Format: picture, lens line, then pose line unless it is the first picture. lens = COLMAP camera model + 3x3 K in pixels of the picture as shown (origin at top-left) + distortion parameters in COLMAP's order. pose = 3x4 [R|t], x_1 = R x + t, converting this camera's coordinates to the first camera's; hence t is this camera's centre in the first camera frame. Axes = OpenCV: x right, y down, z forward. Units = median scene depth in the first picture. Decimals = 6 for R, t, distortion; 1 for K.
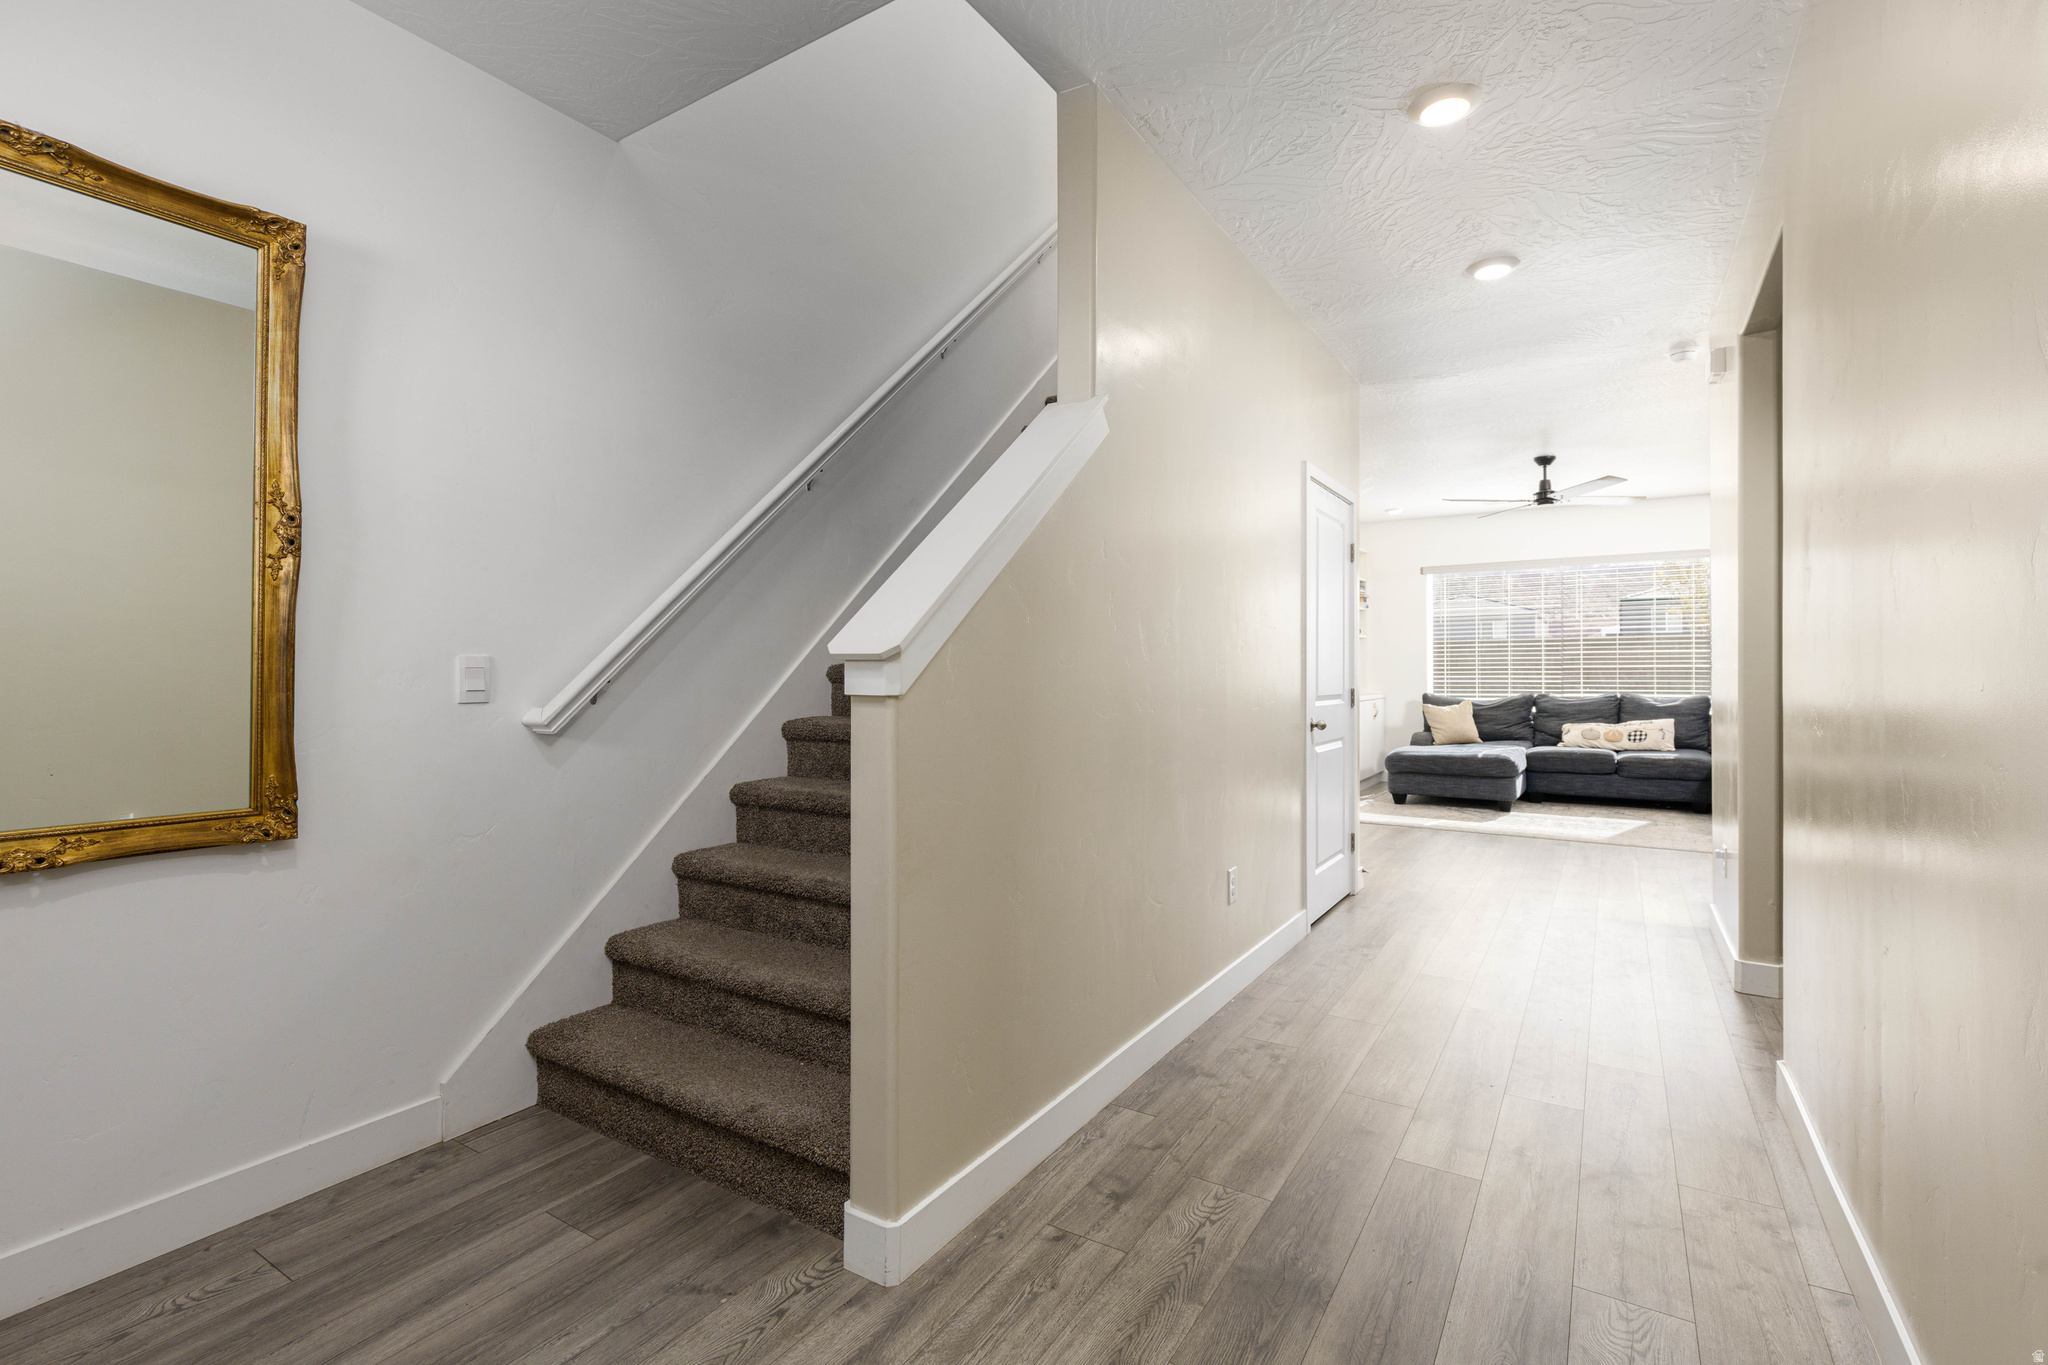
lens RADIAL K [[927.5, 0, 1034.3], [0, 927.5, 664.6], [0, 0, 1]] dist [-0.055807, -0.000030]
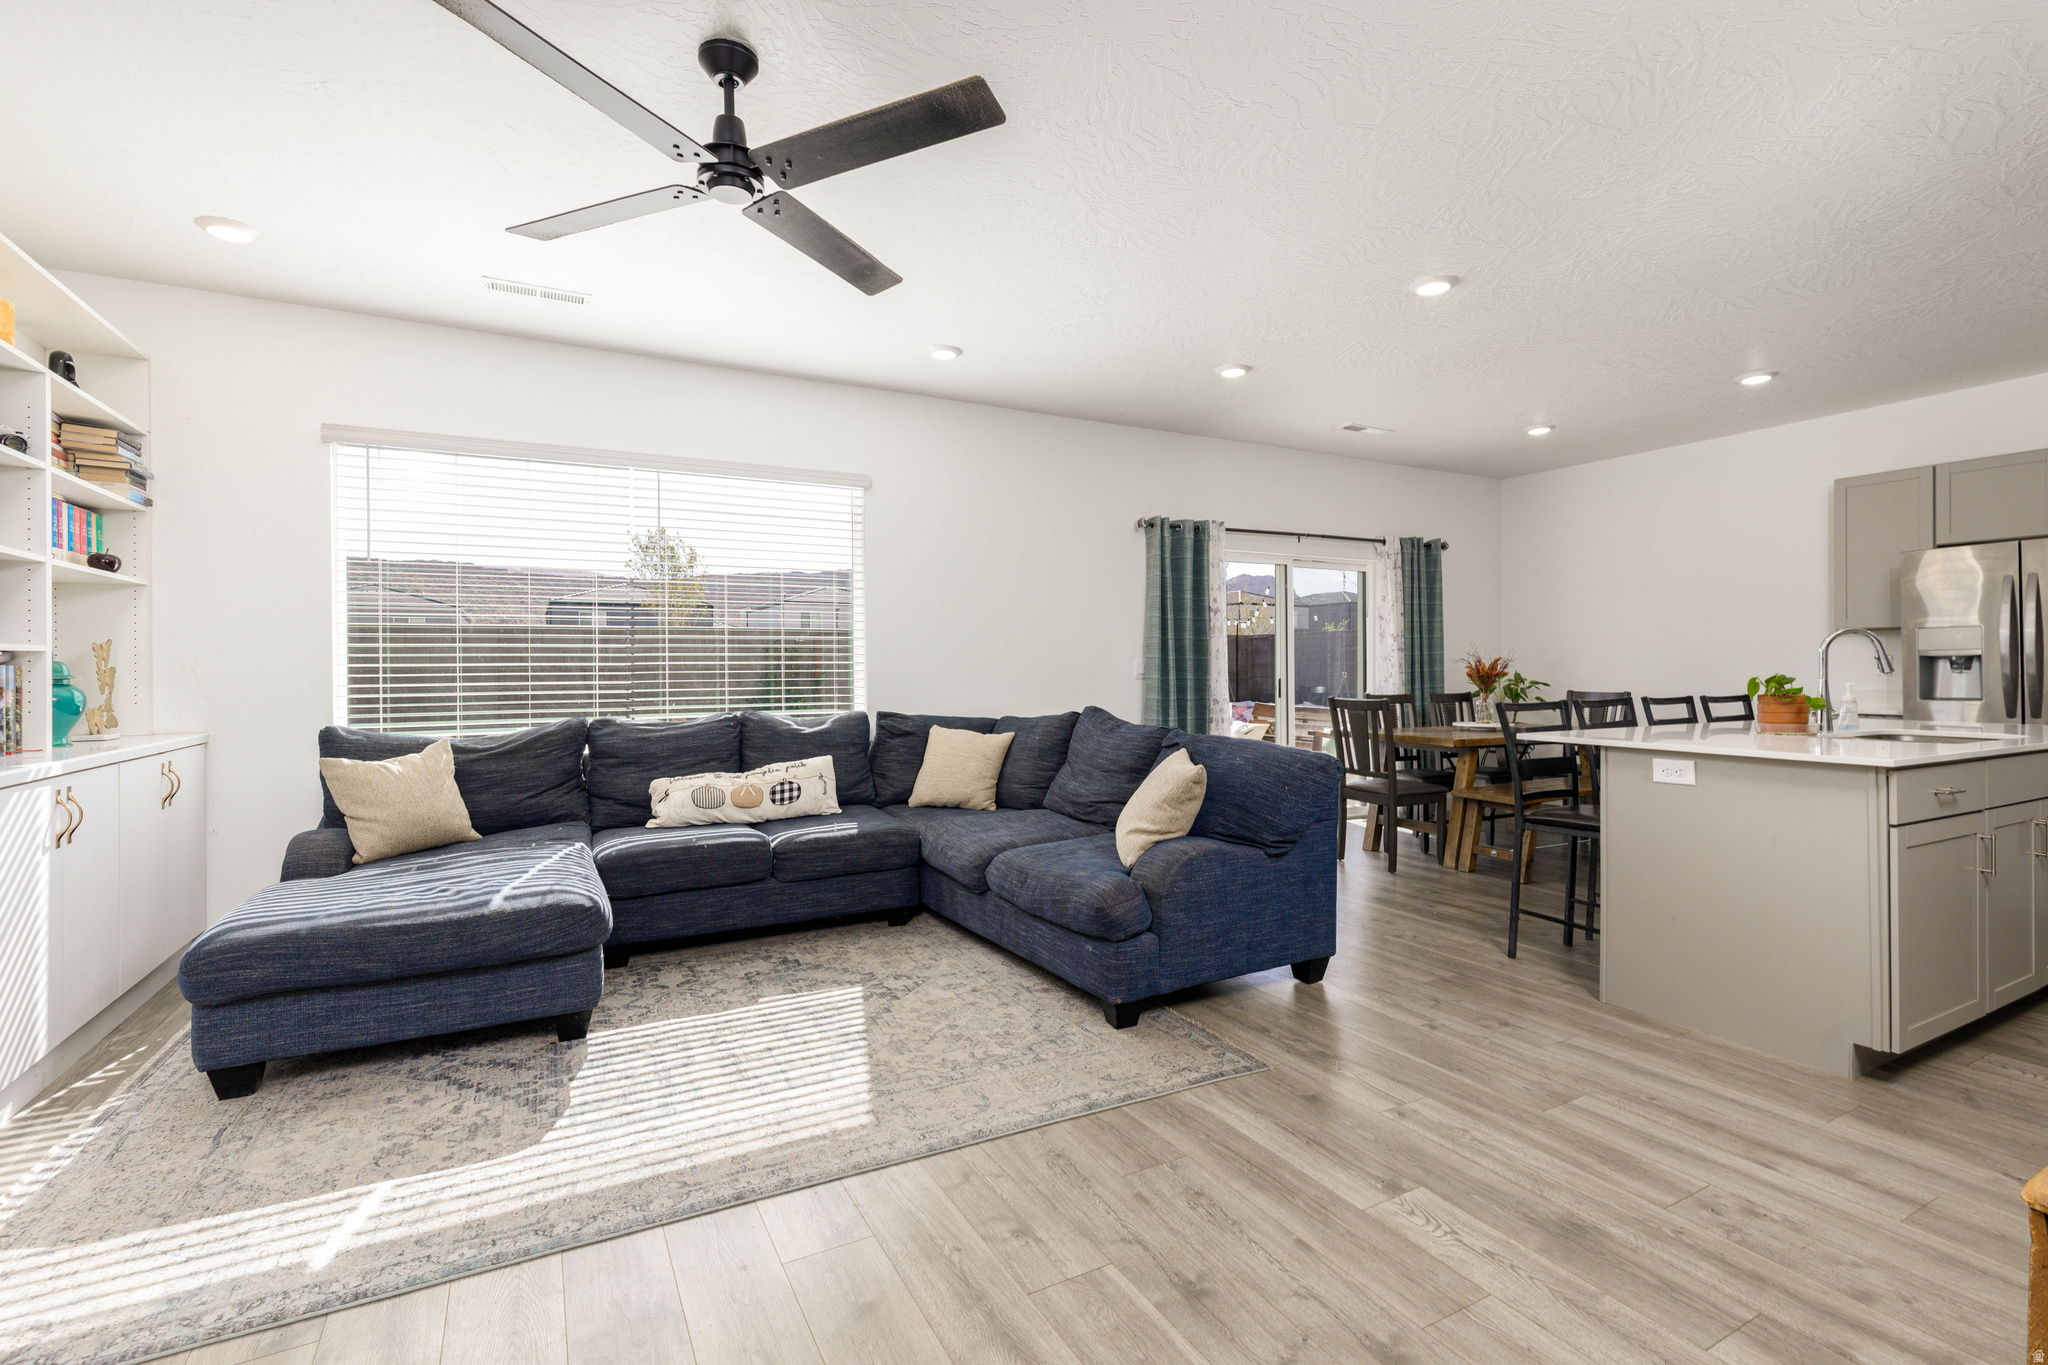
lens RADIAL K [[927.5, 0, 1034.3], [0, 927.5, 664.6], [0, 0, 1]] dist [-0.055807, -0.000030]
pose [[0.488599, 0.009234, 0.872459, 0.253795], [-0.000404, 0.999946, -0.010357, 0.009078], [-0.872508, 0.004708, 0.488577, 0.582122]]
